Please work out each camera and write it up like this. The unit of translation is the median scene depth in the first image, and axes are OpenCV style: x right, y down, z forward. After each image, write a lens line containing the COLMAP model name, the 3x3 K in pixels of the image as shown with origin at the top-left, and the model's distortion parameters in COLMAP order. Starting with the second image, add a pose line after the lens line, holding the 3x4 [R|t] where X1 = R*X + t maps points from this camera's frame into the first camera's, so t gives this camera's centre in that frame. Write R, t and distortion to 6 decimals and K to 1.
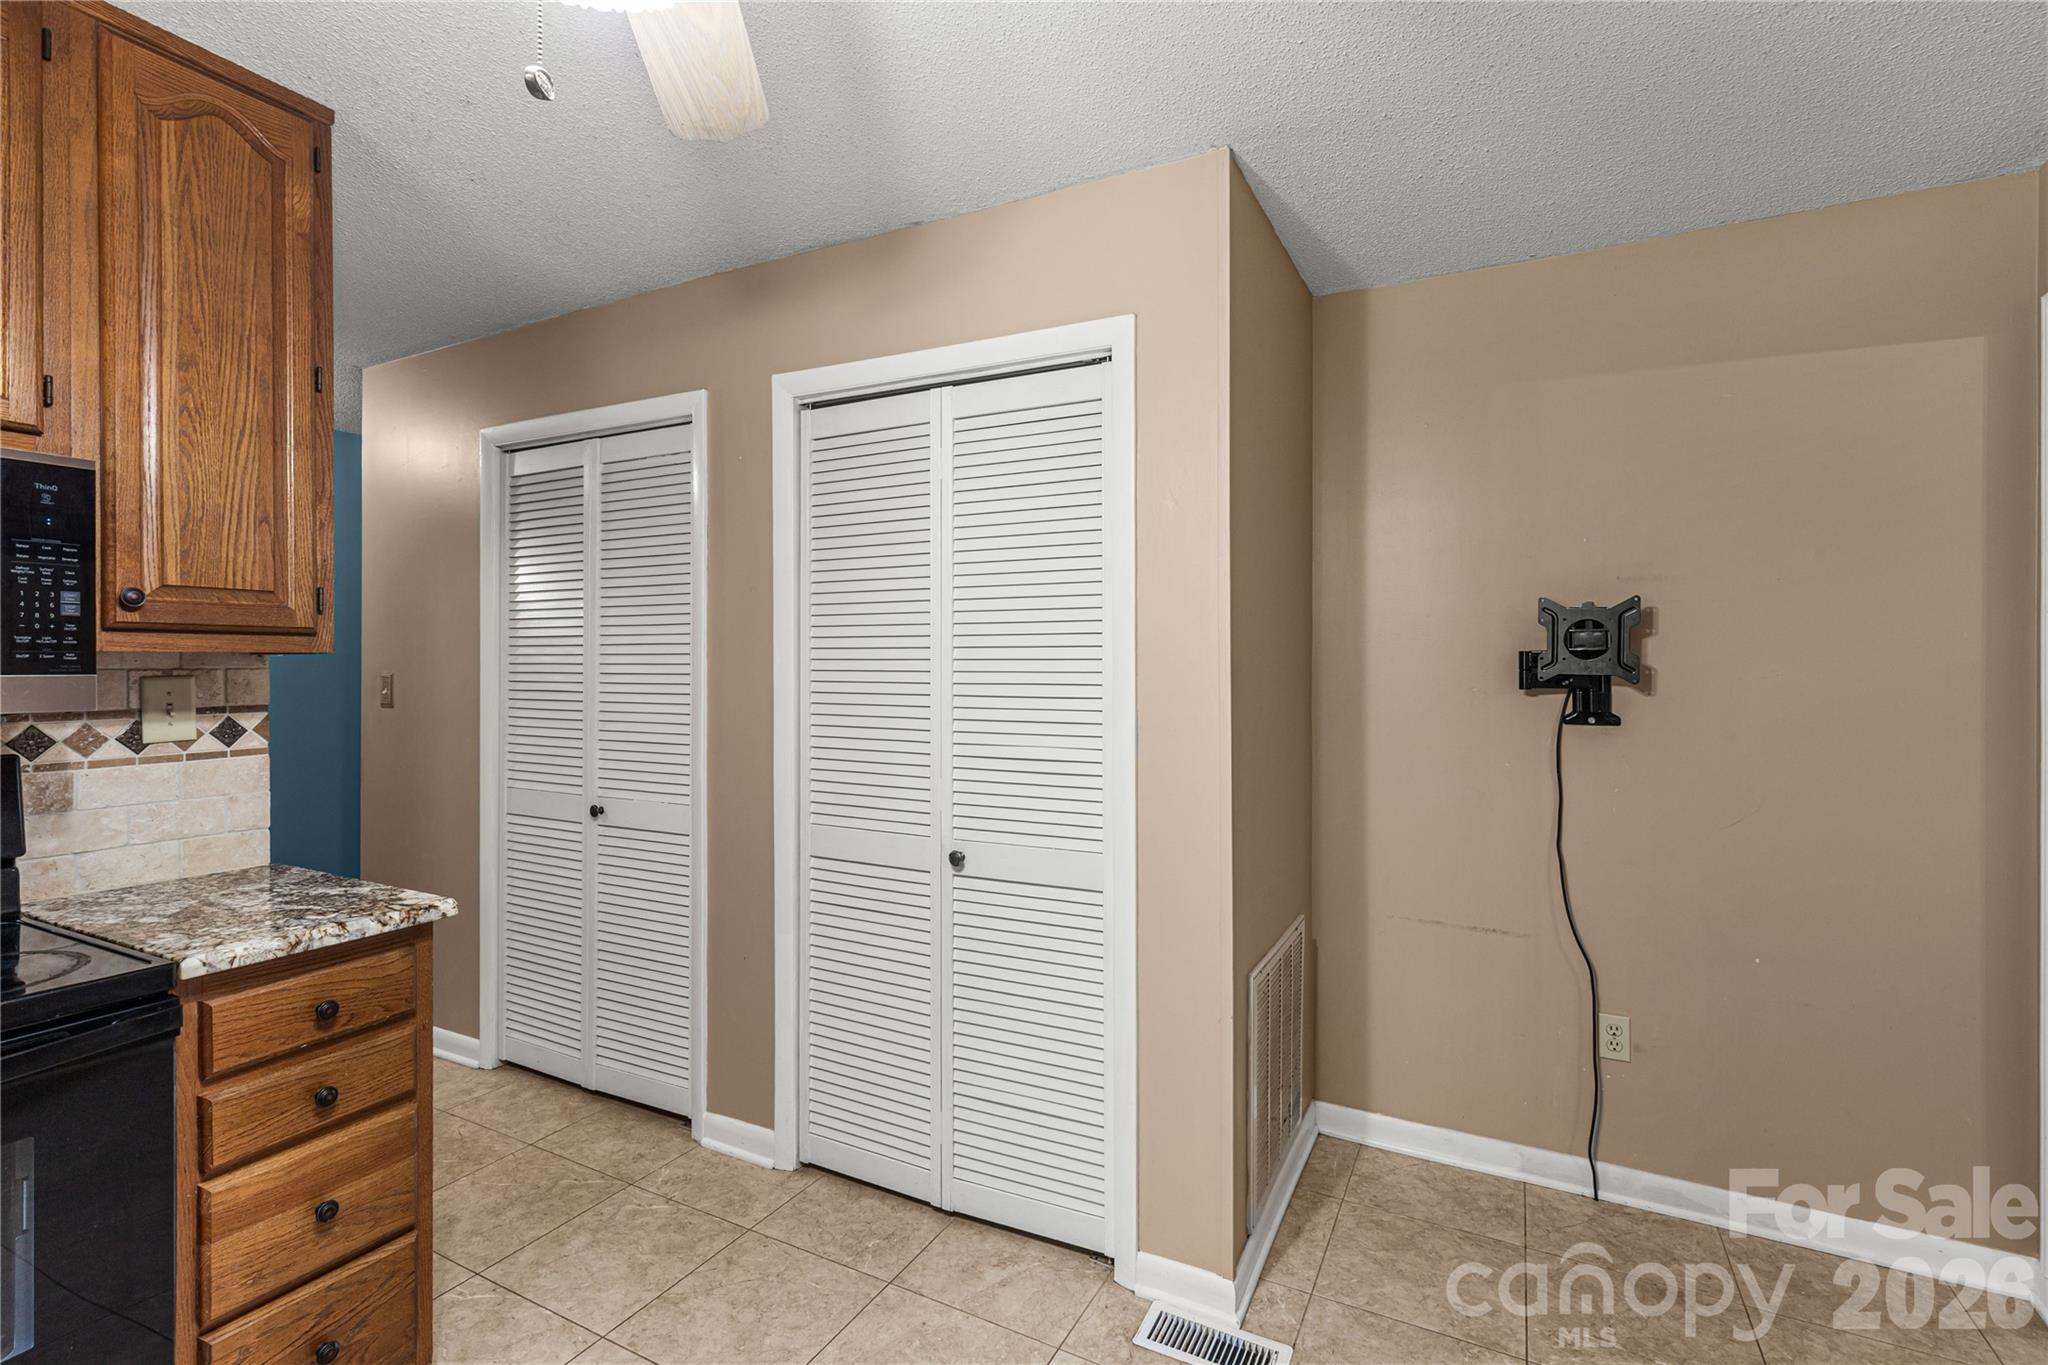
lens RADIAL K [[933.1, 0, 1040.9], [0, 933.1, 652.9], [0, 0, 1]] dist [0.012176, 0.001253]
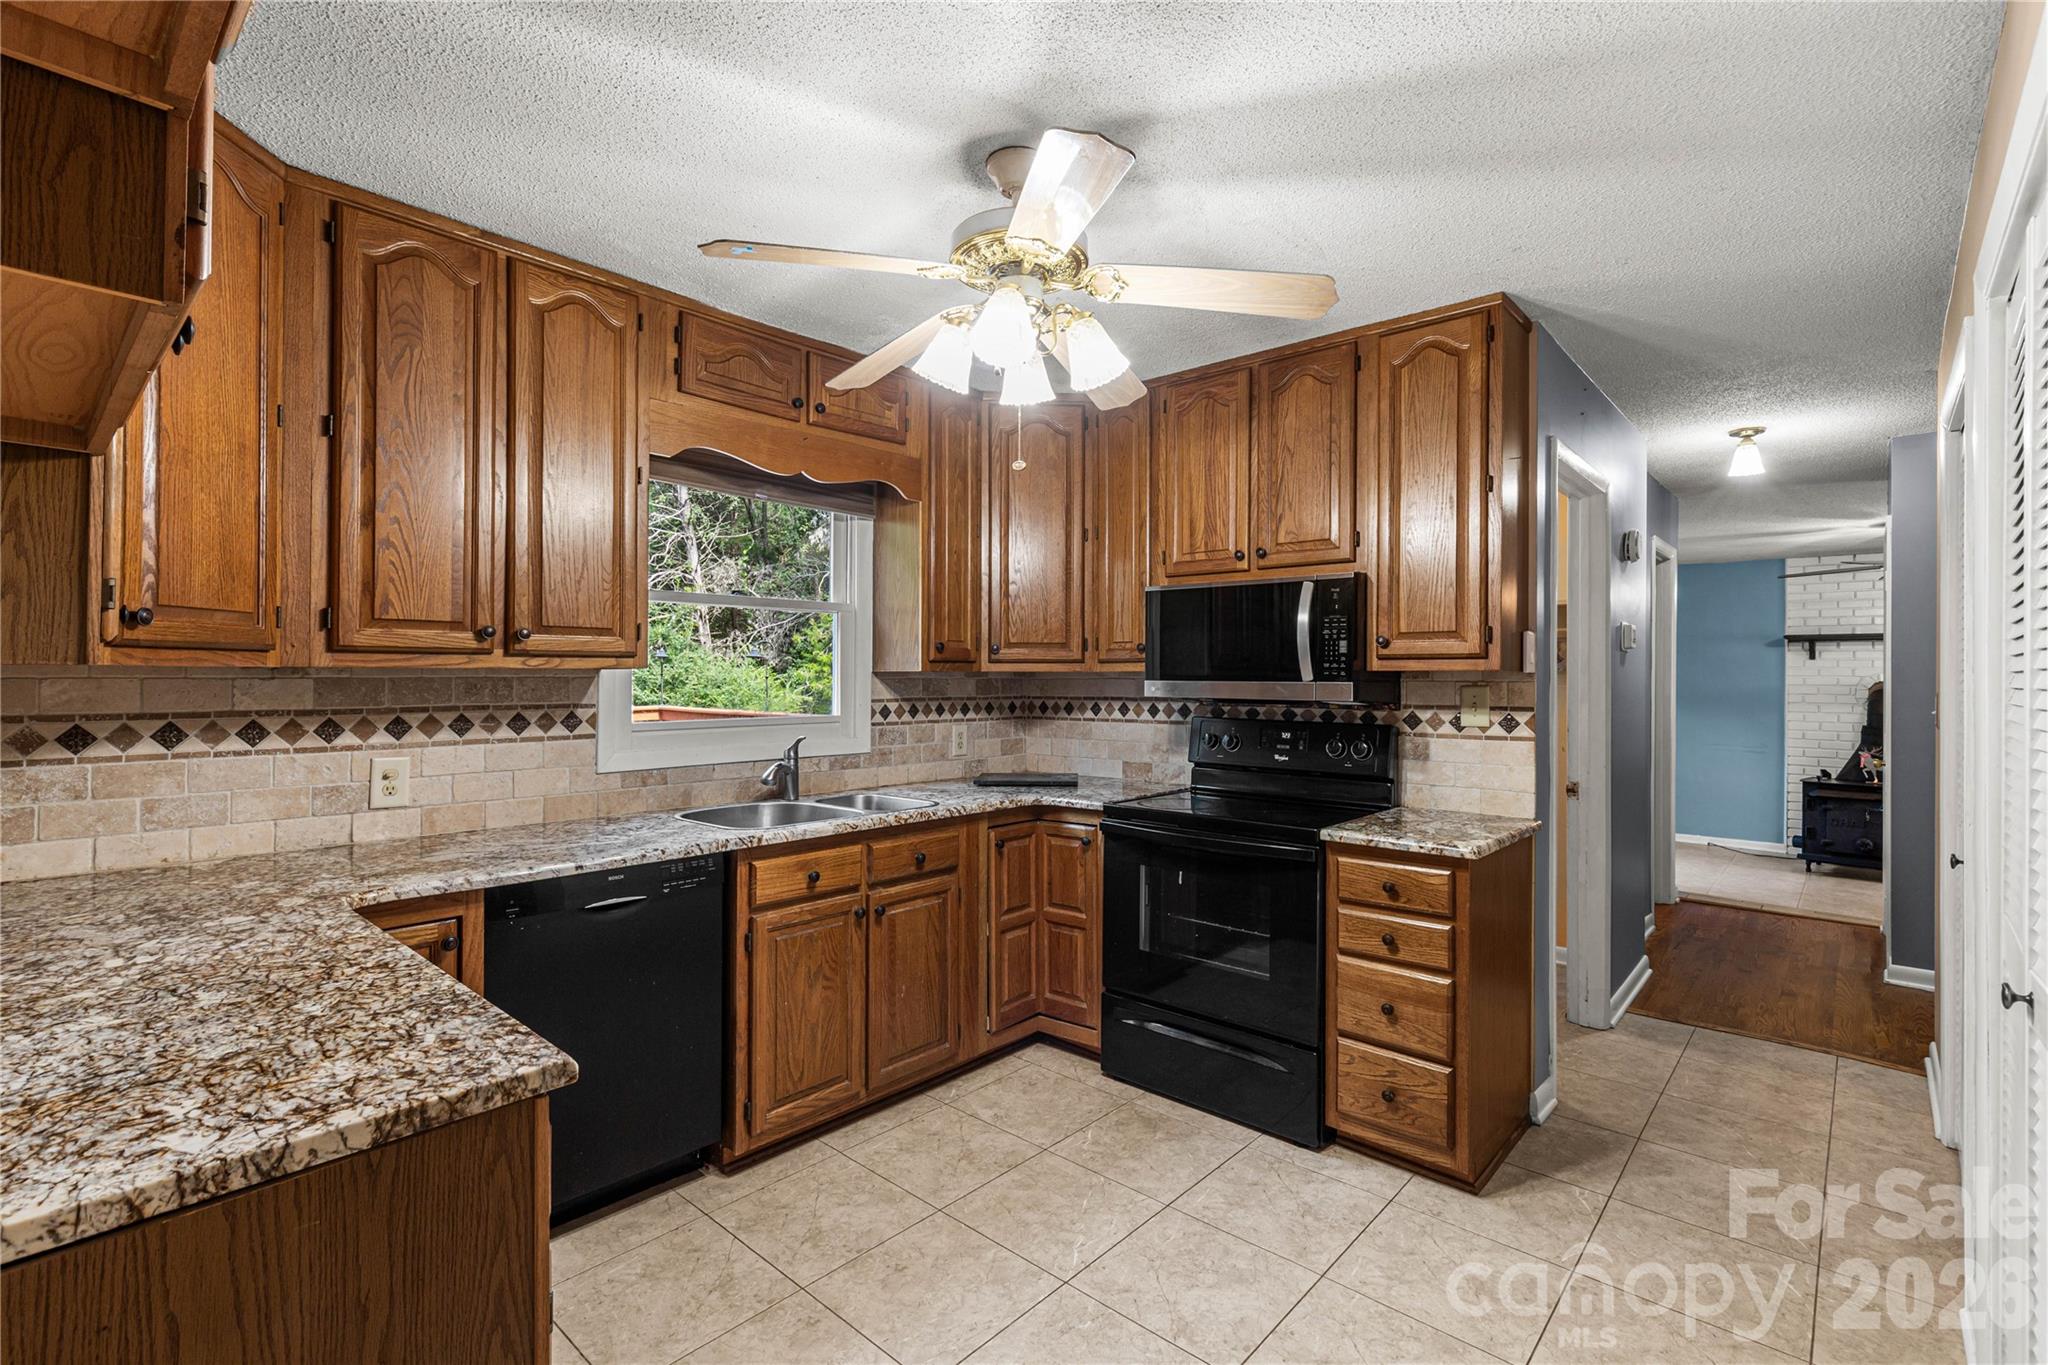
lens RADIAL K [[933.1, 0, 1005.3], [0, 933.1, 674.5], [0, 0, 1]] dist [0.012176, 0.001253]
pose [[-0.261870, -0.006389, -0.965082, 0.869529], [0.002840, 0.999969, -0.007390, 0.015620], [0.965099, -0.004676, -0.261843, 0.684899]]
